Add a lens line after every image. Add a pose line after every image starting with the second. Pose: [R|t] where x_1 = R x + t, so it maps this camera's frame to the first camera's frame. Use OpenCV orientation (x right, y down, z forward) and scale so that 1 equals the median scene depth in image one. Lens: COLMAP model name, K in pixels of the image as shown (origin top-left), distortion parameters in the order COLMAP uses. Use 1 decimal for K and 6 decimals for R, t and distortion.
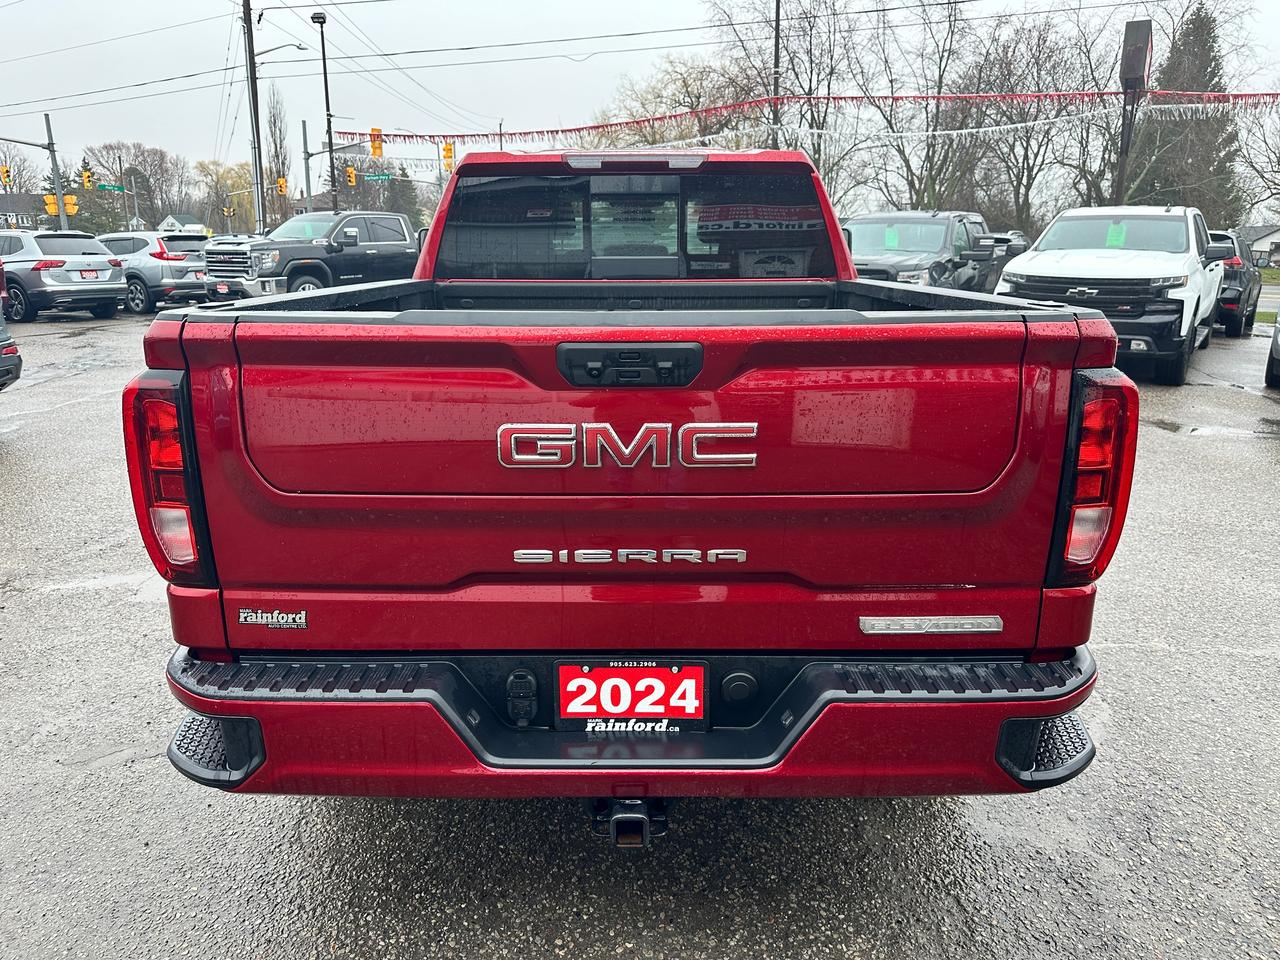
lens RADIAL K [[922.7, 0, 635.5], [0, 922.7, 487.2], [0, 0, 1]] dist [0.002603, -0.010194]
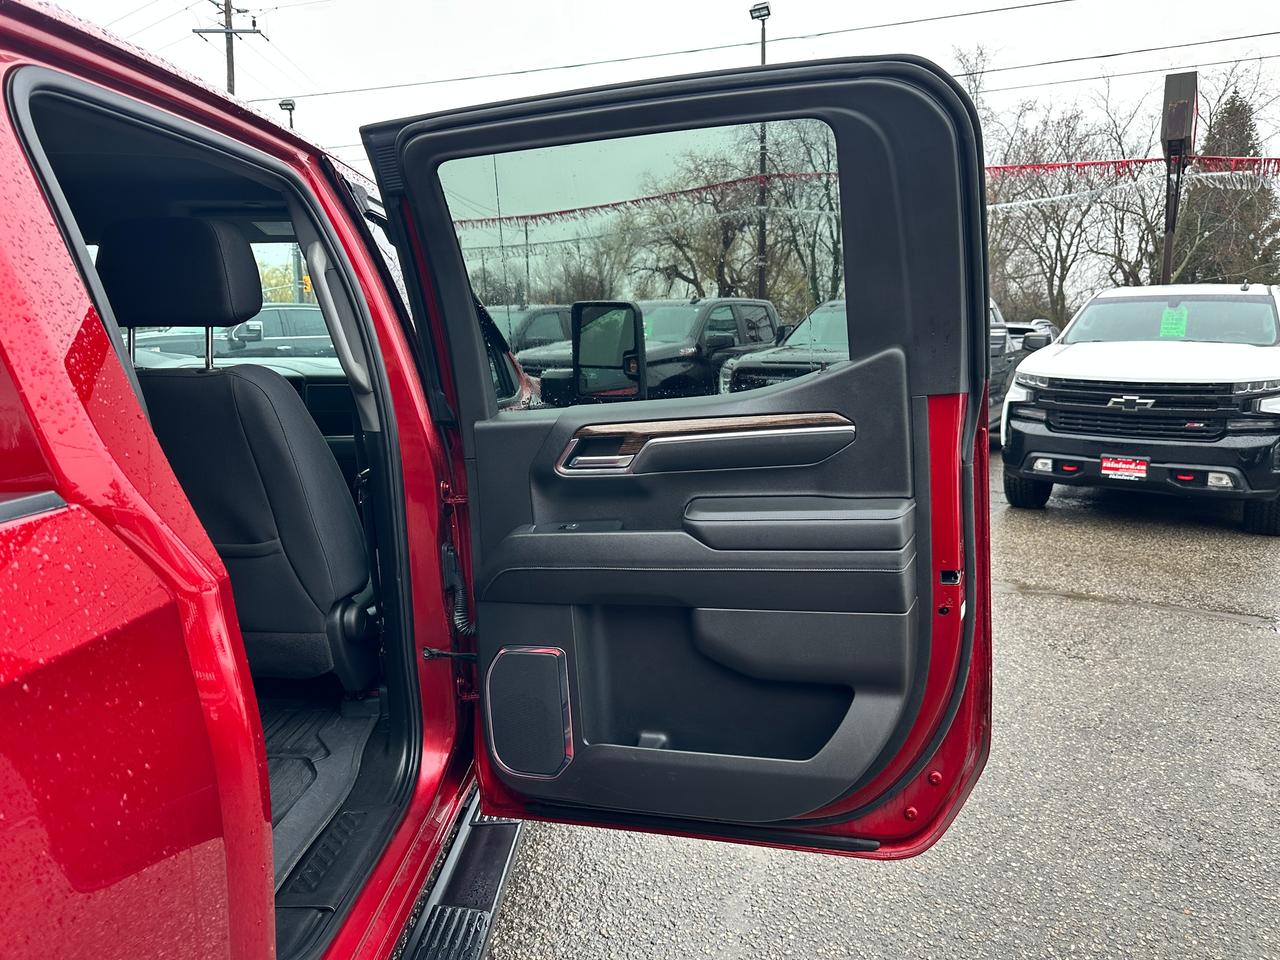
lens RADIAL K [[919.9, 0, 638.7], [0, 919.9, 484.0], [0, 0, 1]] dist [0.012969, -0.020192]
pose [[0.999228, 0.001785, -0.039254, 0.086540], [-0.005708, 0.994964, -0.100071, -0.047991], [0.038878, 0.100218, 0.994206, 0.184734]]
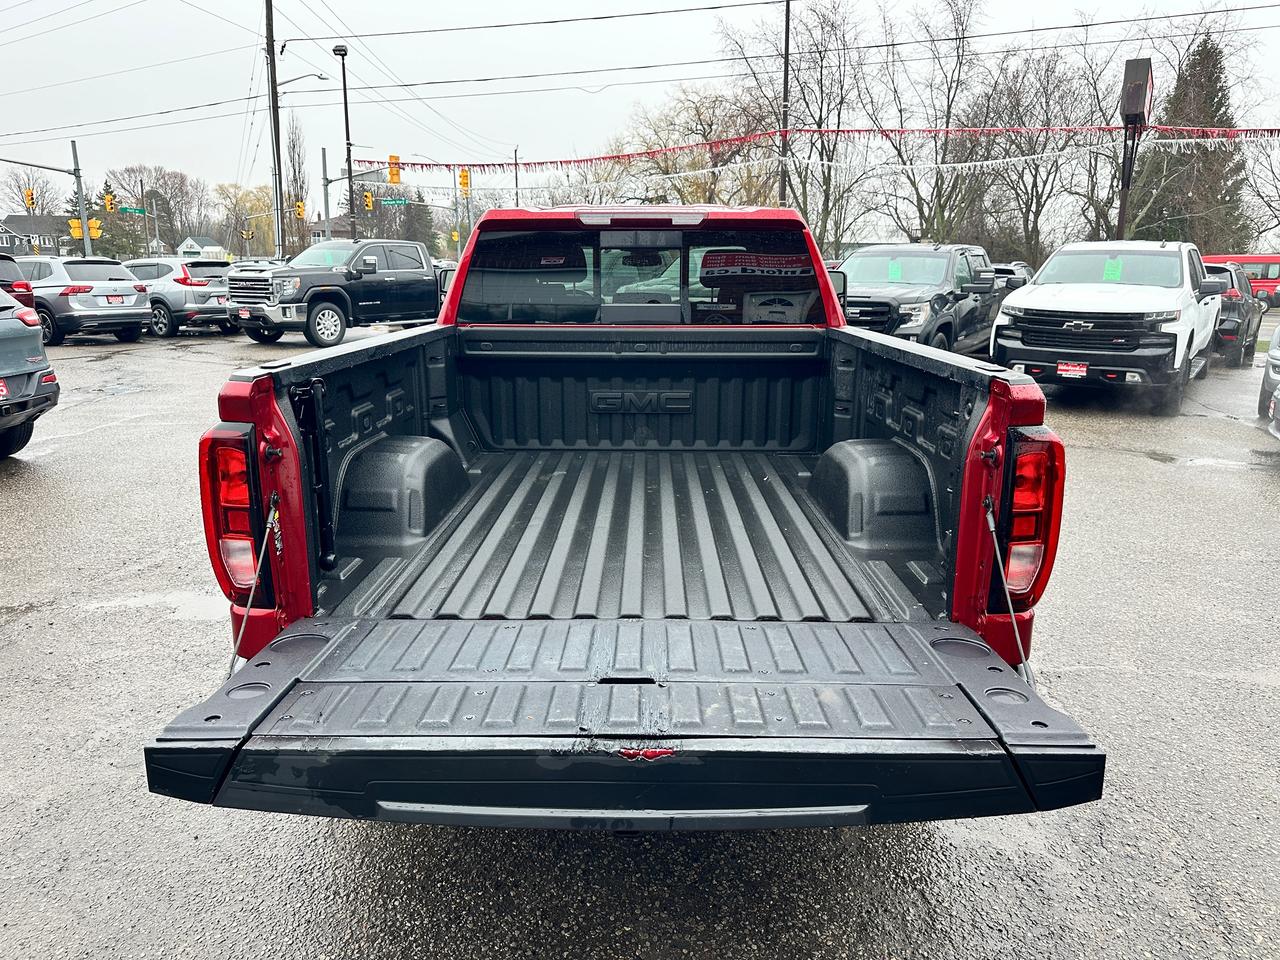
lens RADIAL K [[919.9, 0, 638.7], [0, 919.9, 484.0], [0, 0, 1]] dist [0.012969, -0.020192]
pose [[0.999939, 0.006851, -0.008625, 0.001688], [-0.007076, 0.999628, -0.026352, -0.002170], [0.008442, 0.026411, 0.999616, -0.017892]]
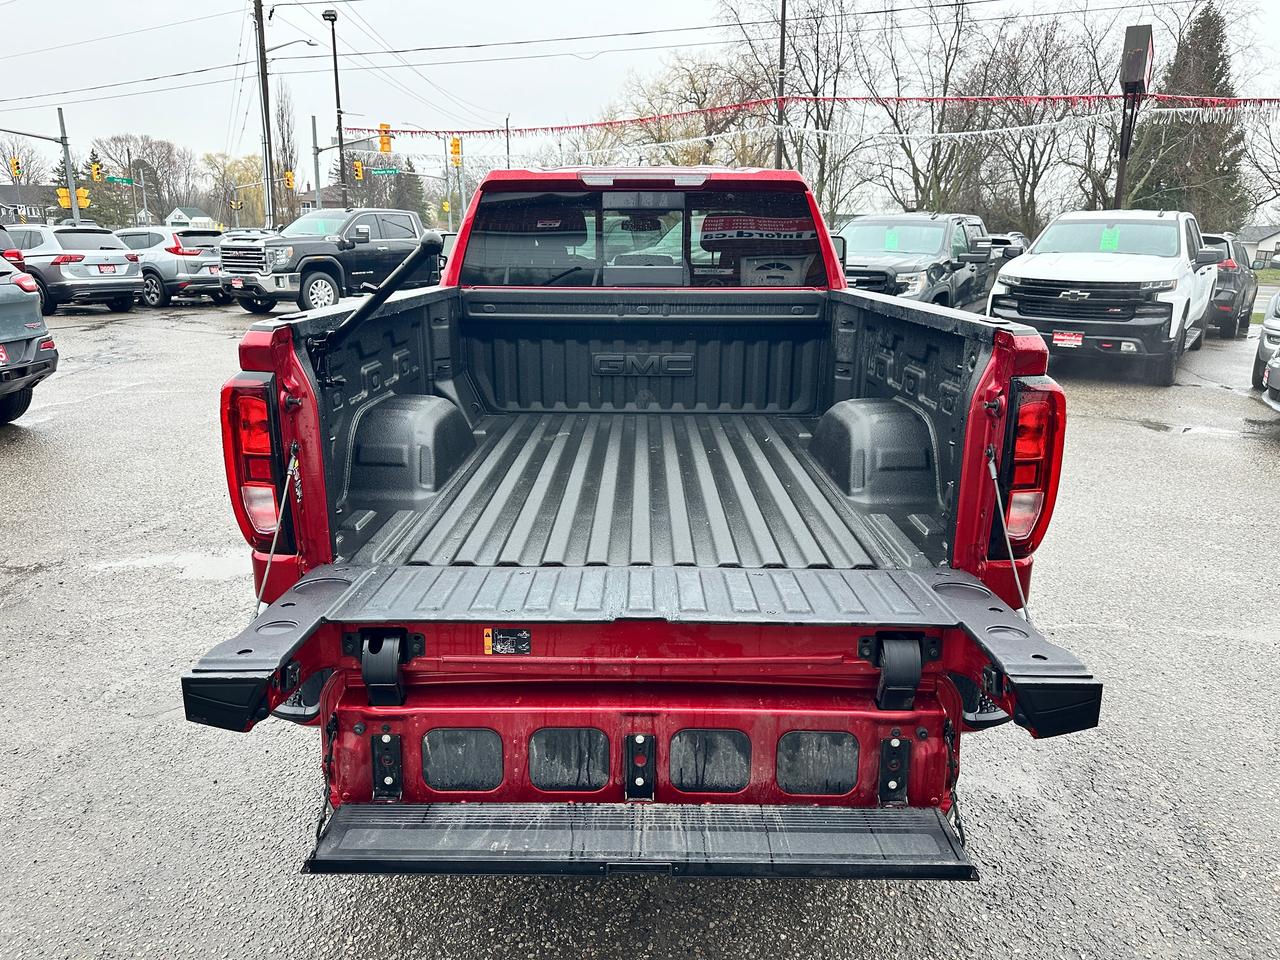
lens RADIAL K [[921.4, 0, 633.9], [0, 921.4, 488.9], [0, 0, 1]] dist [0.006085, -0.012299]
pose [[0.999953, 0.008156, -0.005301, -0.000897], [-0.008119, 0.999943, 0.006962, 0.001447], [0.005358, -0.006918, 0.999962, -0.021222]]
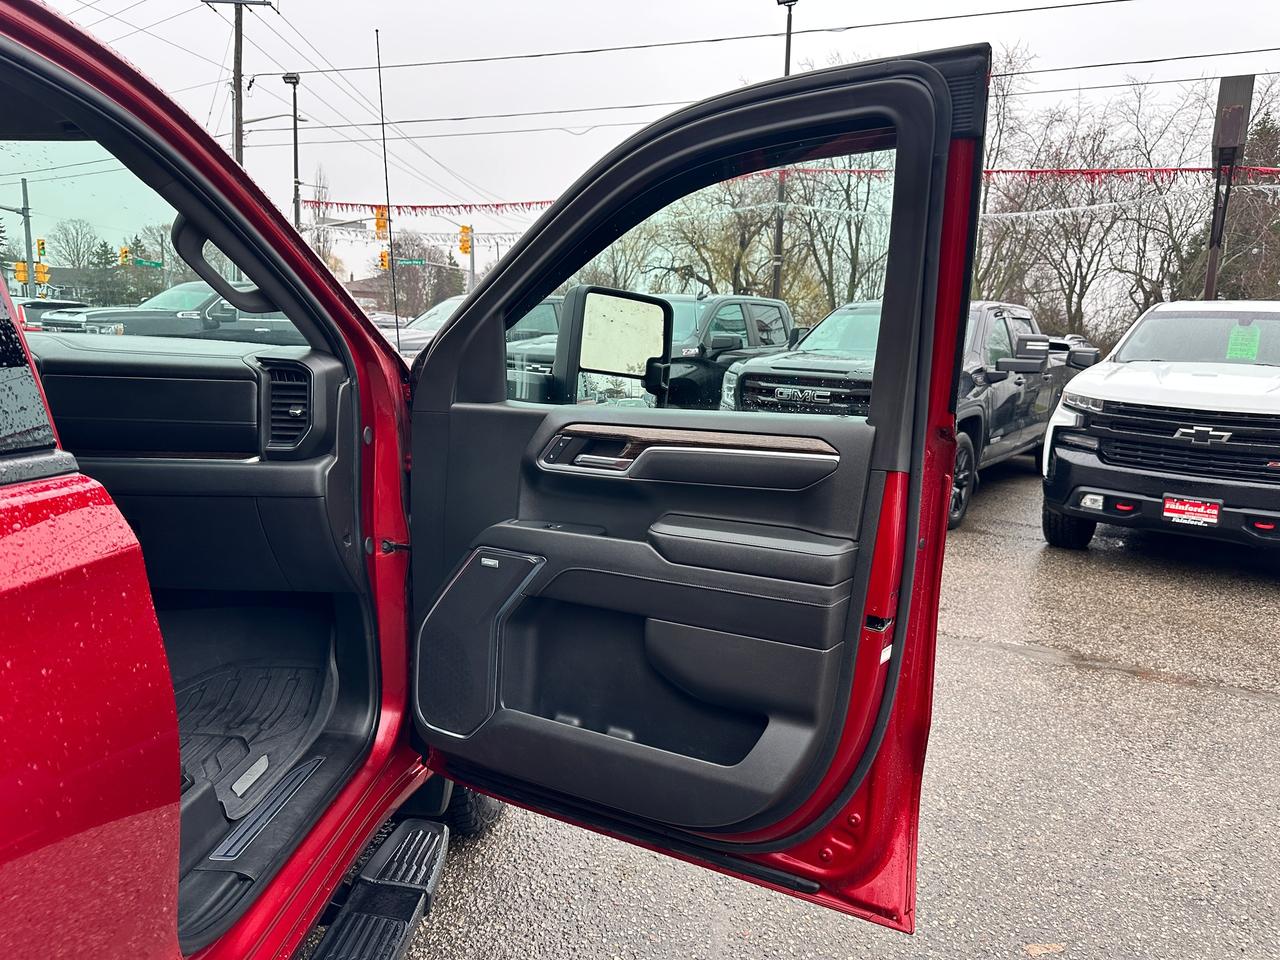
lens RADIAL K [[919.0, 0, 645.3], [0, 919.0, 481.7], [0, 0, 1]] dist [0.007095, -0.013930]
pose [[0.998187, 0.045014, -0.039944, 0.093891], [-0.048875, 0.993621, -0.101632, -0.063204], [0.035114, 0.103401, 0.994020, 0.247404]]
